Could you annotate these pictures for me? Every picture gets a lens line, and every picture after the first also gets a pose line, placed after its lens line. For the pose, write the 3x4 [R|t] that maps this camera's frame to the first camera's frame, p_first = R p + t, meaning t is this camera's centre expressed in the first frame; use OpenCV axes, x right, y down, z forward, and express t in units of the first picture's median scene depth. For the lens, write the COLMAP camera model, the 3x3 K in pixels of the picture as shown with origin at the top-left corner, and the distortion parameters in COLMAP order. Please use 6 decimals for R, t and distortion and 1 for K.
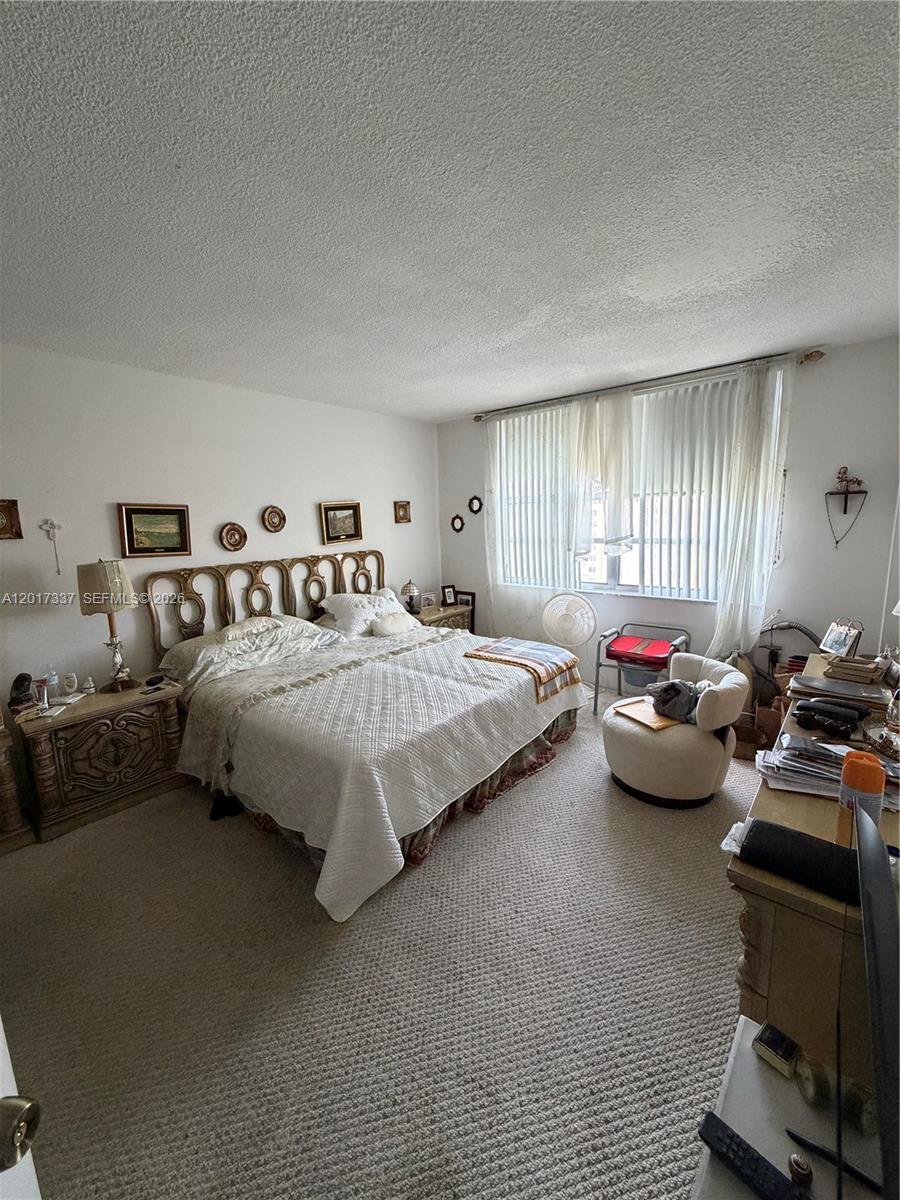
lens RADIAL K [[473.6, 0, 450.0], [0, 473.6, 600.0], [0, 0, 1]] dist [-0.001486, -0.000191]
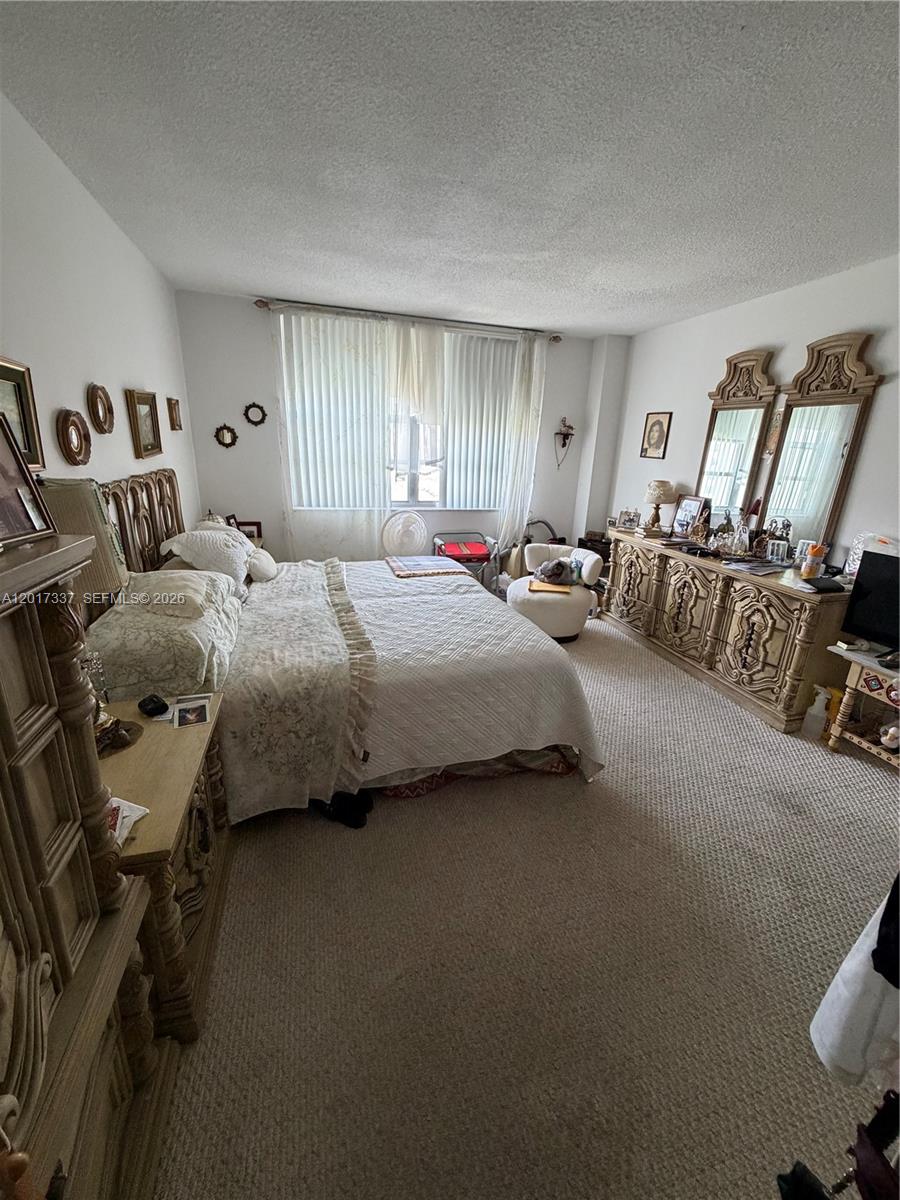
lens RADIAL K [[473.9, 0, 450.0], [0, 473.9, 600.0], [0, 0, 1]] dist [0.001611, 0.000062]
pose [[0.553548, -0.212545, 0.805238, -0.709981], [0.091293, 0.976545, 0.195004, -0.020238], [-0.827798, -0.034431, 0.559969, 0.345319]]
